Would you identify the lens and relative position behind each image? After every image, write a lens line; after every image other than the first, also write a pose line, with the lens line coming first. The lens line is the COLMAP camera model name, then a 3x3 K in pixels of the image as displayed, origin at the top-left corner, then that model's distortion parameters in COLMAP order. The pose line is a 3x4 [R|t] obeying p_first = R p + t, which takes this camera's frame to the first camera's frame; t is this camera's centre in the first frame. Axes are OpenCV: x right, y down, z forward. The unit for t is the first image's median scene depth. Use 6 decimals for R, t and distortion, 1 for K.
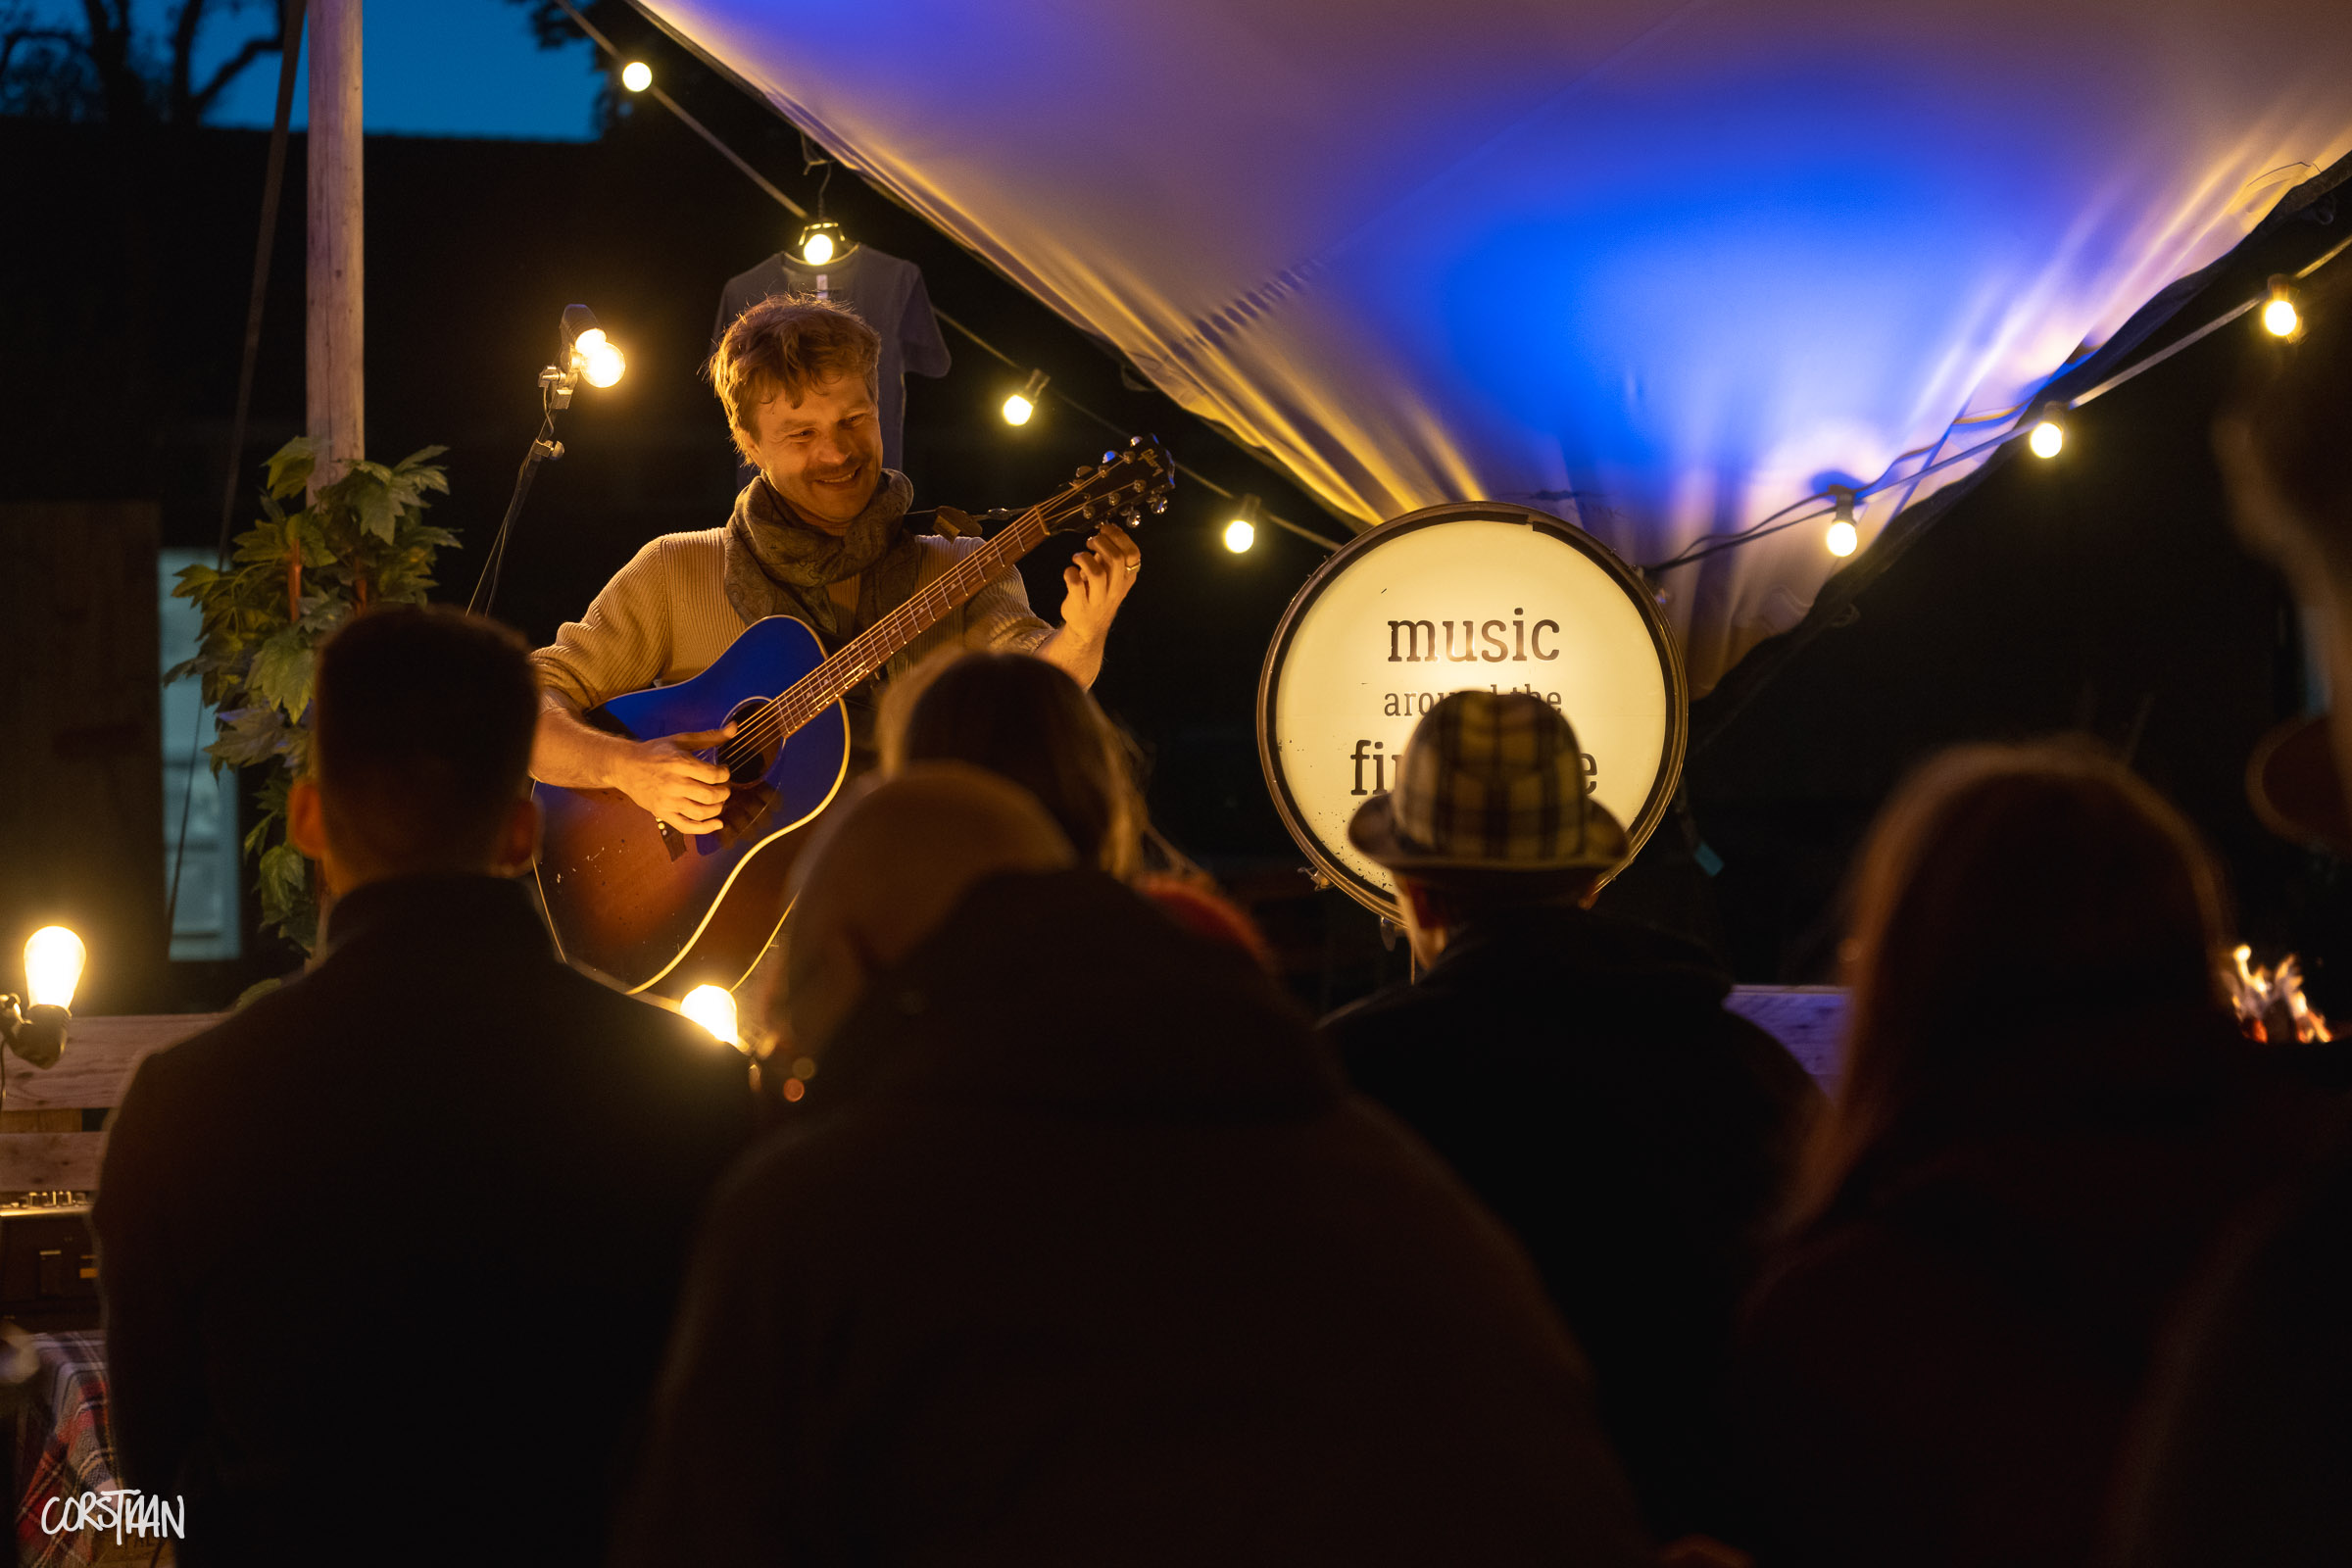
lens RADIAL K [[5038.8, 0, 1180.4], [0, 5038.8, 812.5], [0, 0, 1]] dist [0.037687, -0.221309]
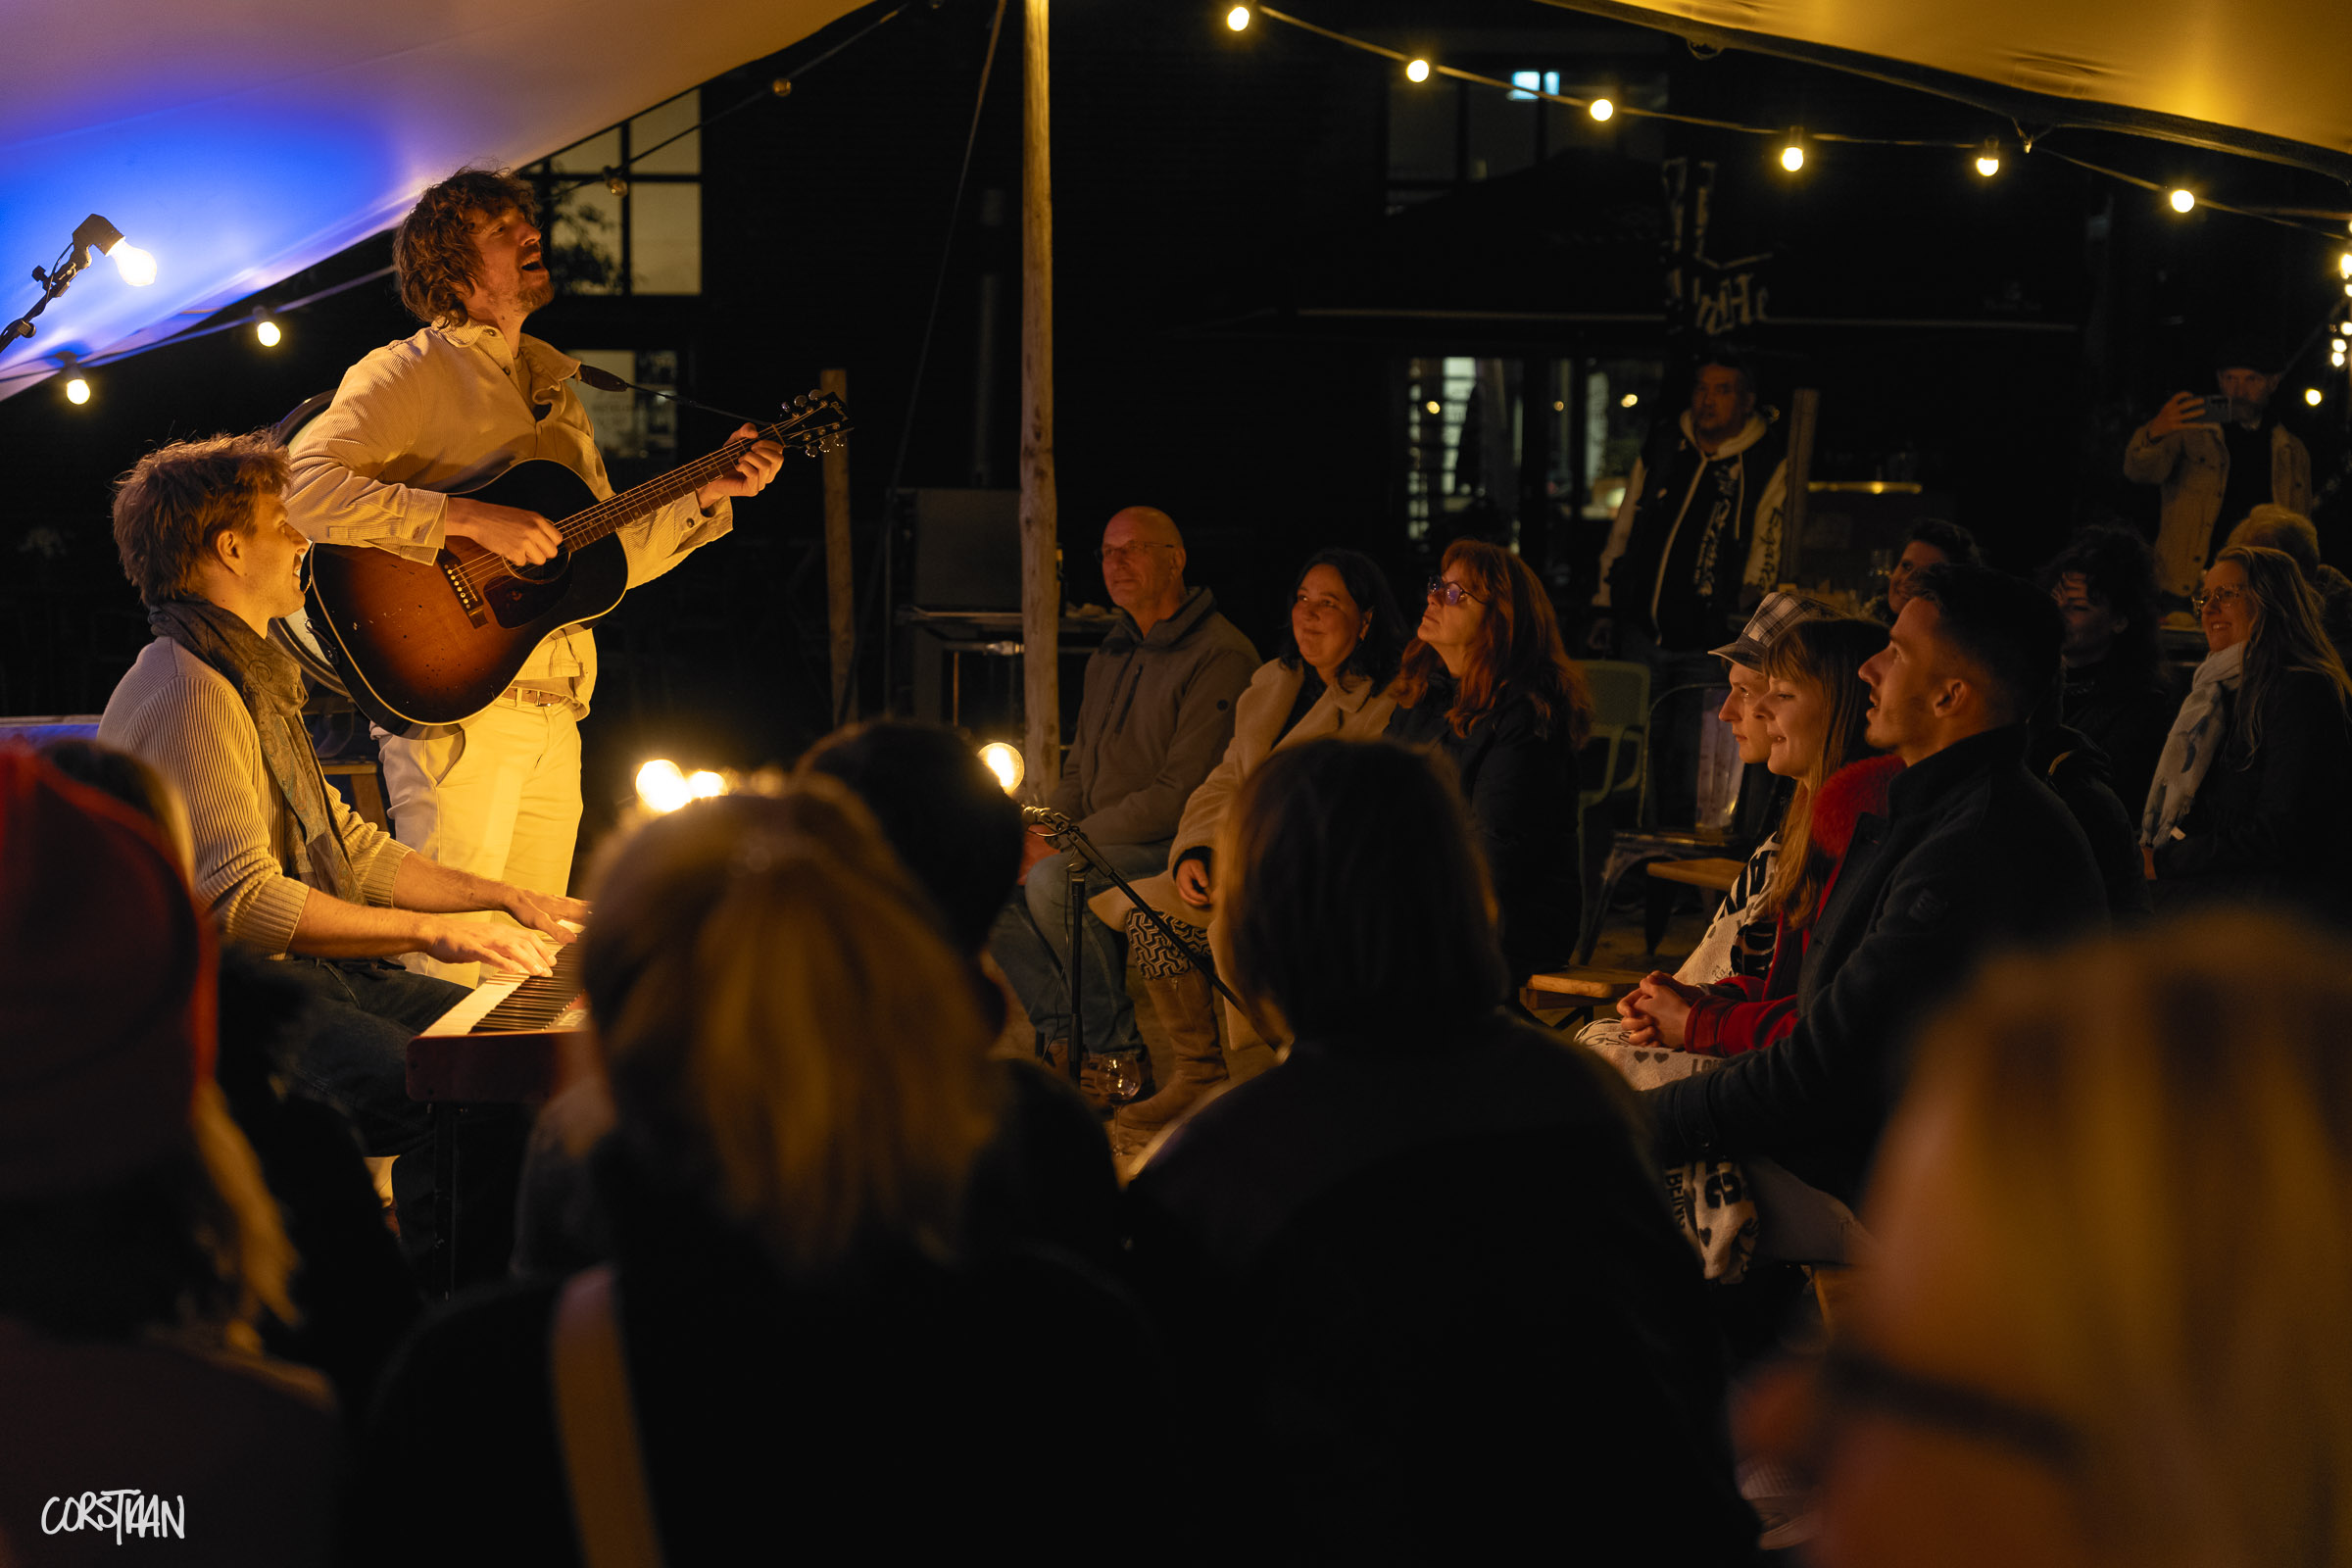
lens RADIAL K [[3464.4, 0, 1144.8], [0, 3464.4, 782.4], [0, 0, 1]] dist [0.013624, 0.008183]
pose [[0.464313, -0.065293, 0.883261, -0.698362], [-0.010457, 0.996805, 0.079184, -0.030884], [-0.885609, -0.046003, 0.462147, 0.358552]]
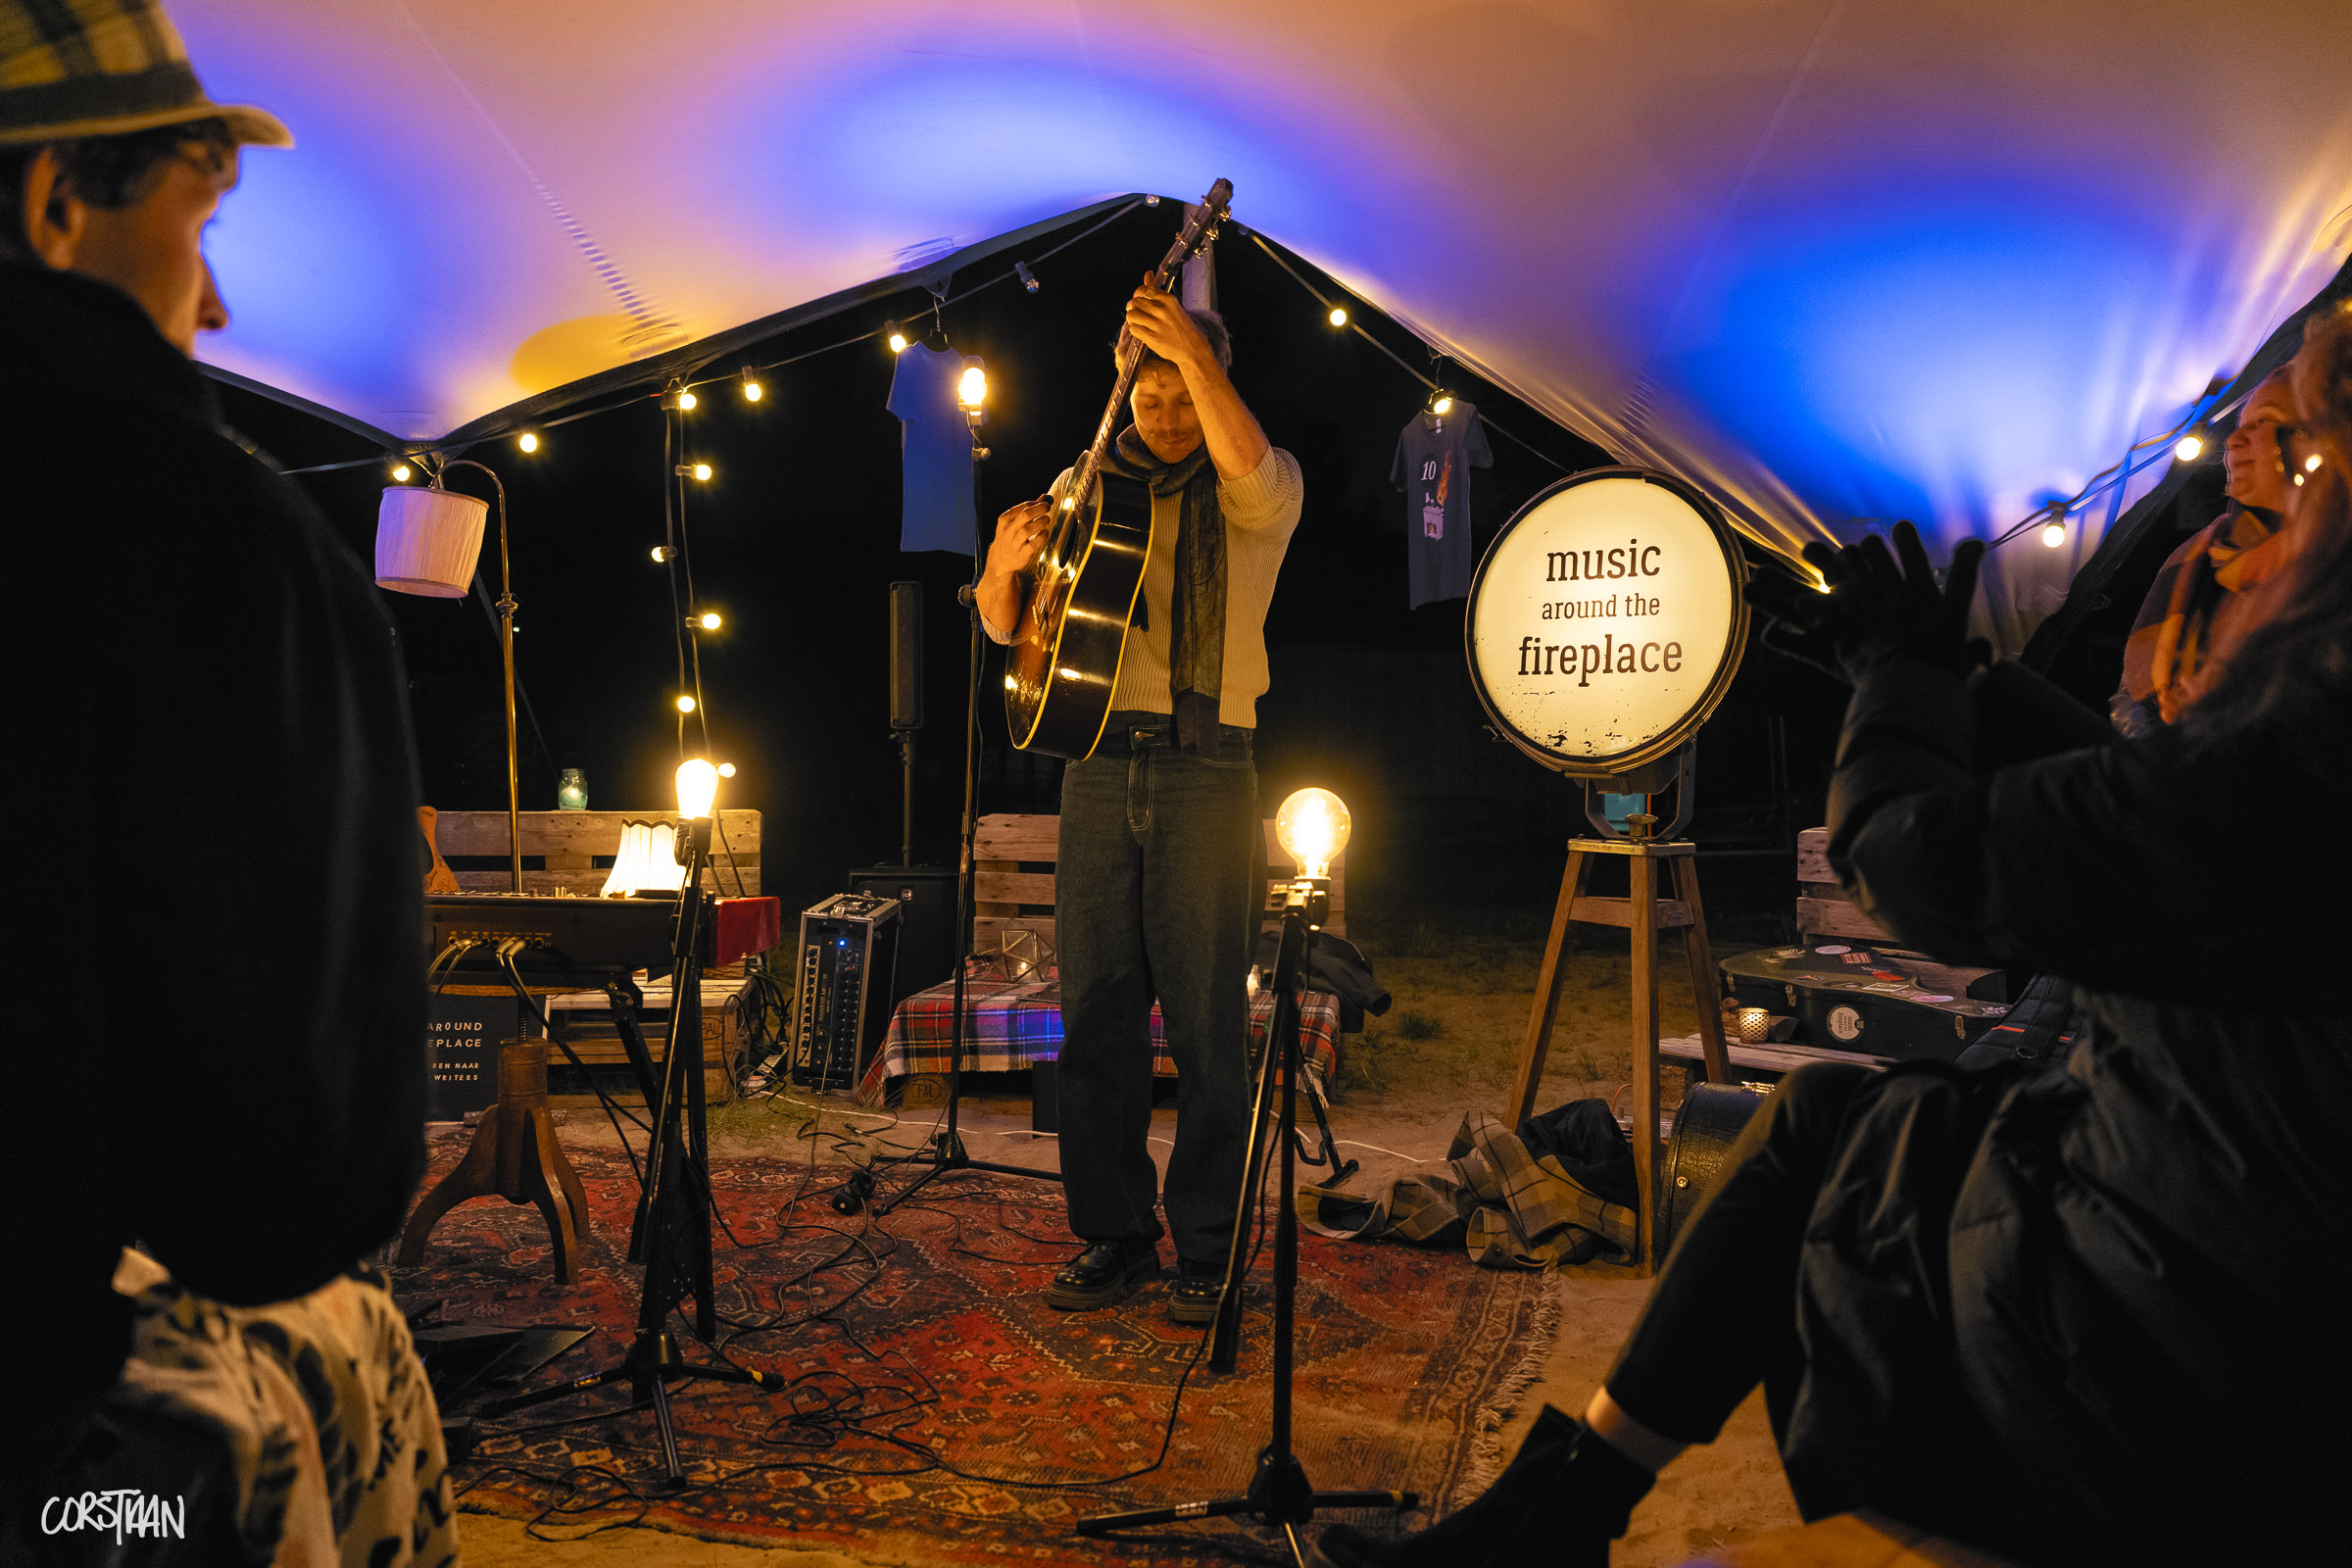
lens RADIAL K [[1719.5, 0, 1206.2], [0, 1719.5, 745.9], [0, 0, 1]] dist [-0.008282, -0.001012]
pose [[0.869639, 0.014974, -0.493462, 0.198195], [-0.026749, 0.999501, -0.016810, 0.027270], [0.492963, 0.027818, 0.869605, 0.530935]]
